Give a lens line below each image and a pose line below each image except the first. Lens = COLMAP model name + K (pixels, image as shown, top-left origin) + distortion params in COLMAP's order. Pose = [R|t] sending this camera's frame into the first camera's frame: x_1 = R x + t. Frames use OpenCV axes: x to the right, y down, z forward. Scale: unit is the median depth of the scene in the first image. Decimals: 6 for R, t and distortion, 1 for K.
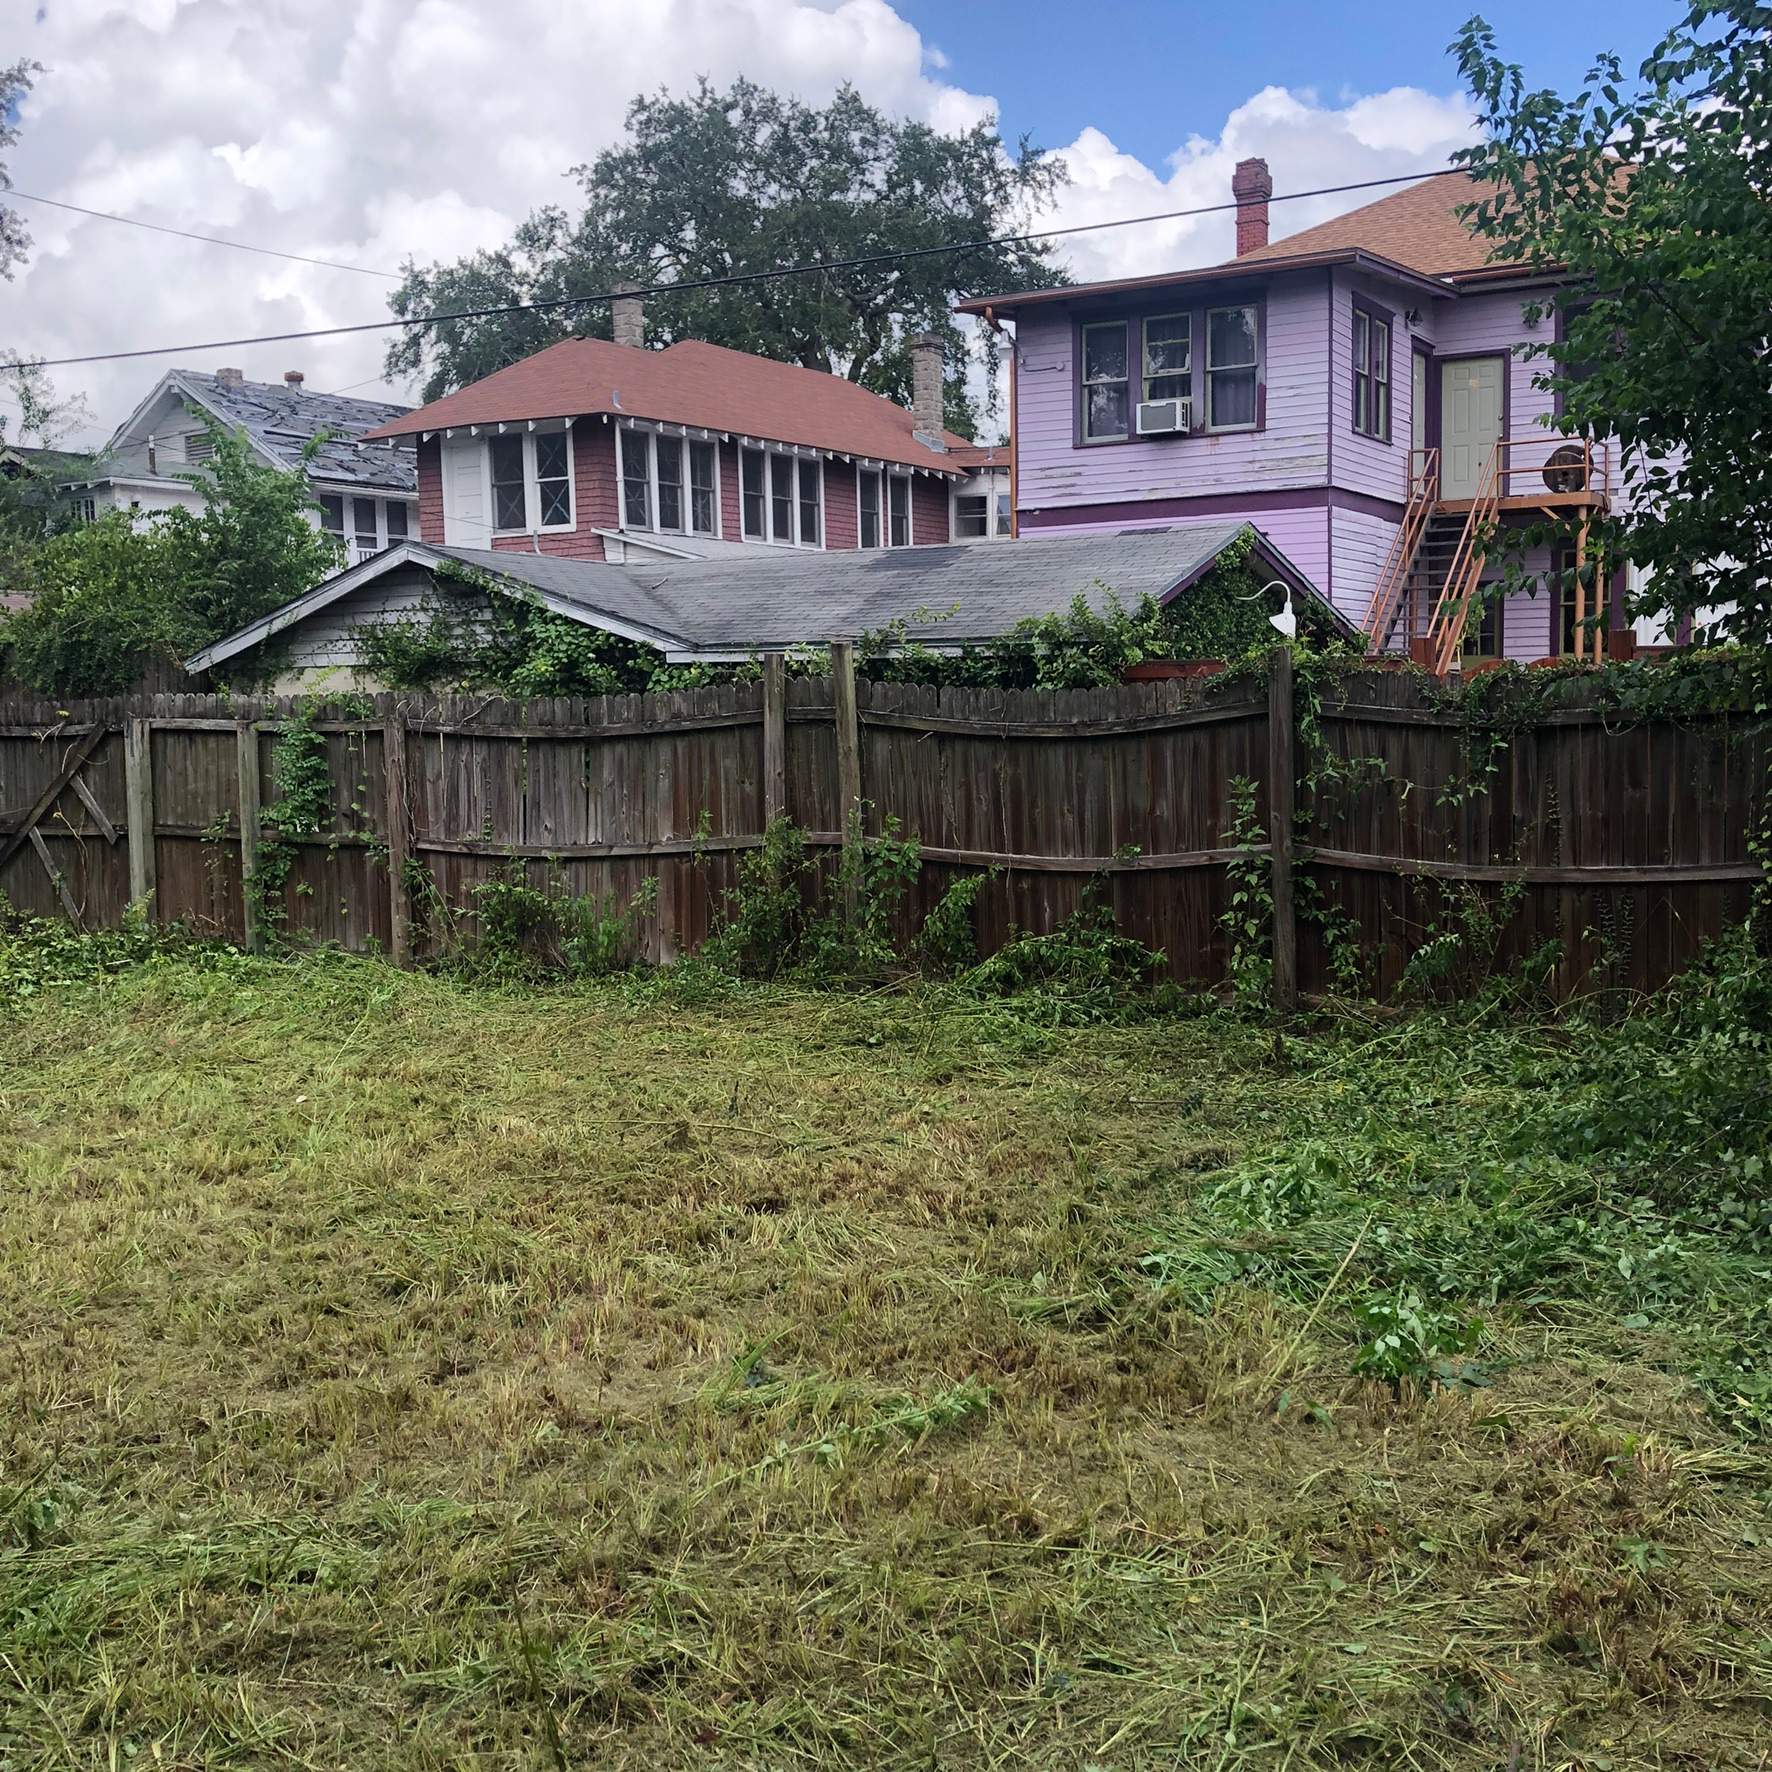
lens RADIAL K [[1927.3, 0, 885.8], [0, 1927.3, 869.6], [0, 0, 1]] dist [0.010607, 0.000000]
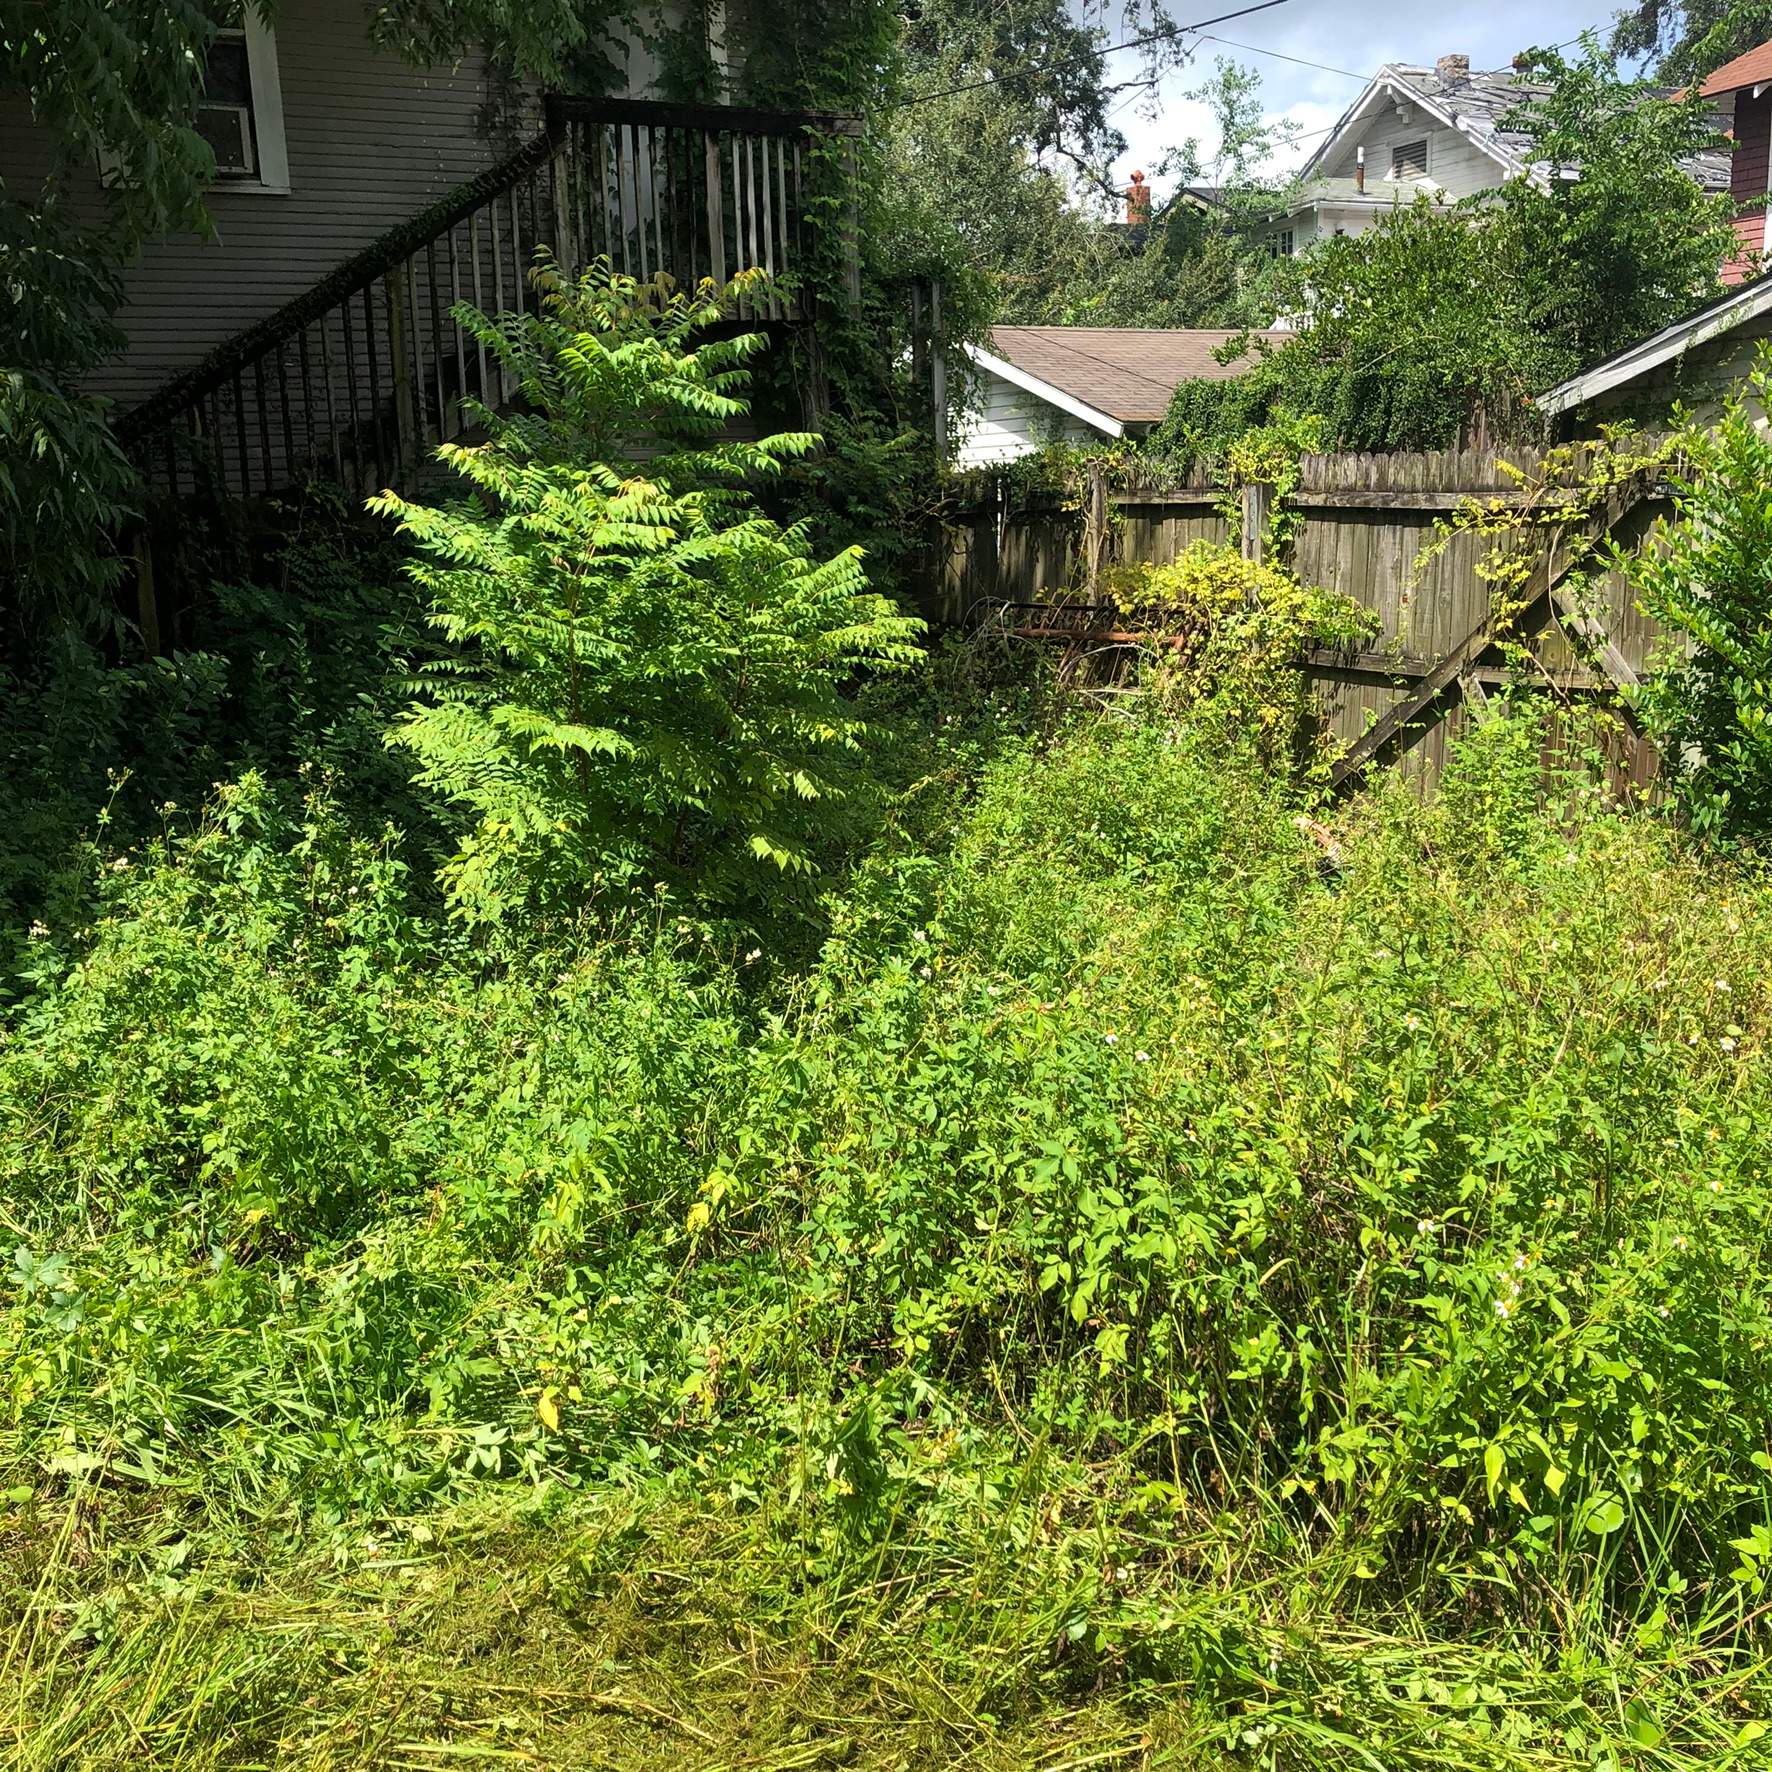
lens RADIAL K [[1927.3, 0, 863.8], [0, 1927.3, 909.0], [0, 0, 1]] dist [0.010607, 0.000000]
pose [[0.850309, 0.097355, -0.517200, -0.221107], [-0.026472, 0.989409, 0.142719, -0.021875], [0.525617, -0.107664, 0.843881, 0.311364]]
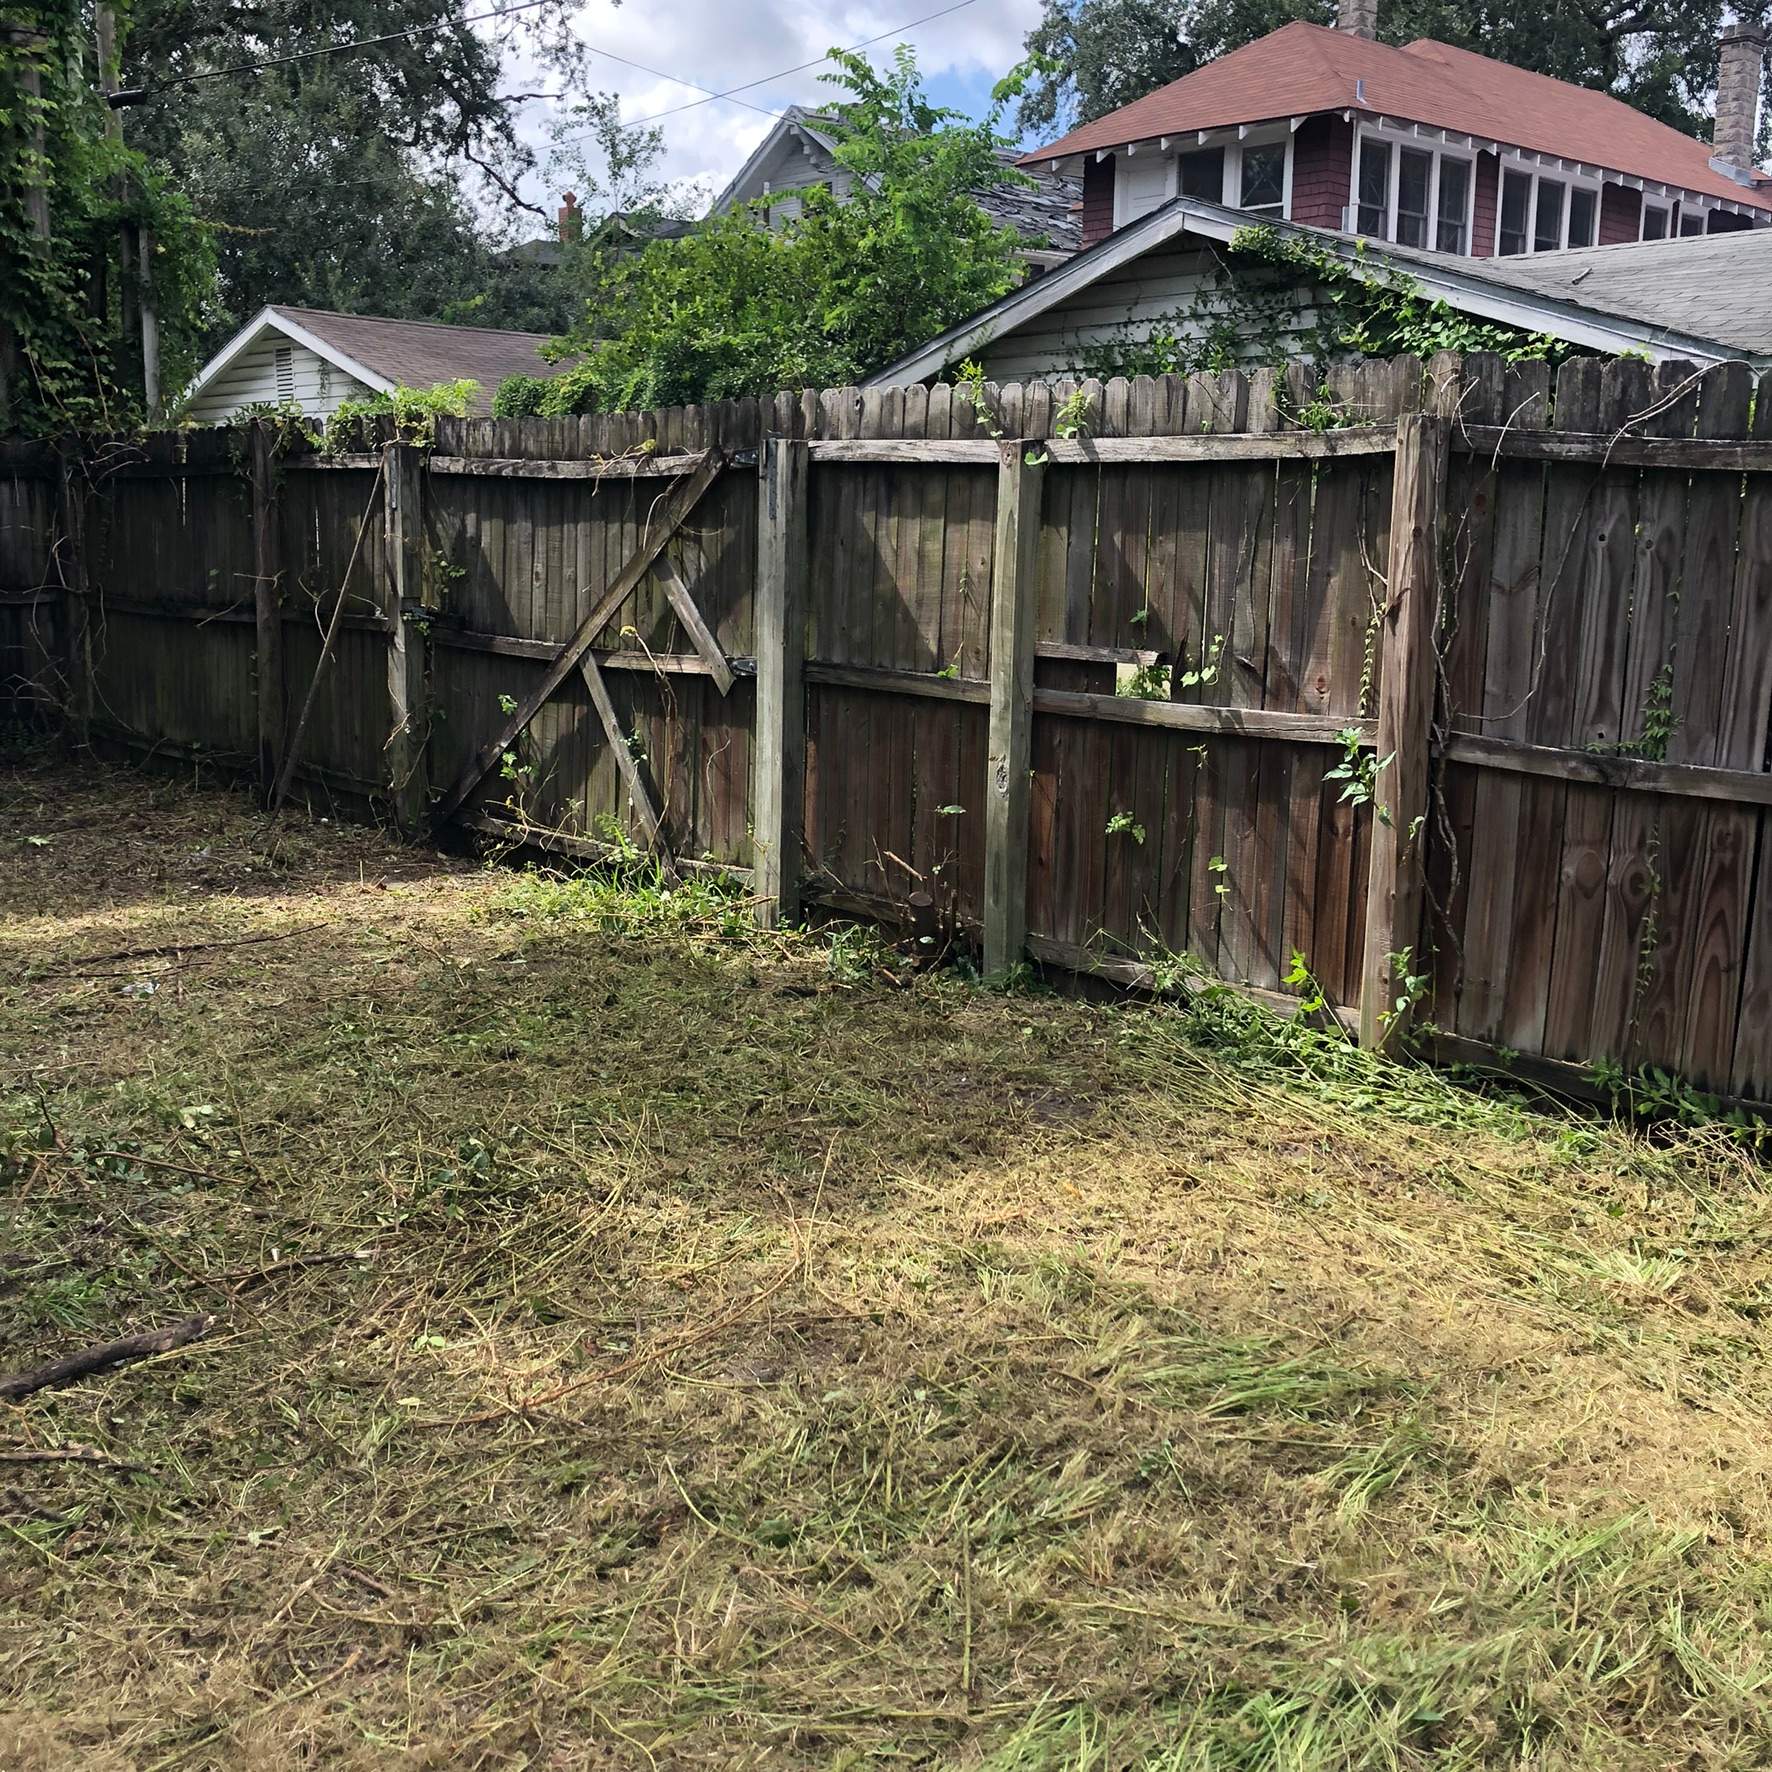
lens RADIAL K [[1927.3, 0, 867.9], [0, 1927.3, 840.3], [0, 0, 1]] dist [0.010607, 0.000000]
pose [[0.955985, 0.076434, -0.283286, -0.161881], [-0.054768, 0.994990, 0.083638, -0.014127], [0.288259, -0.064442, 0.955381, 0.389534]]
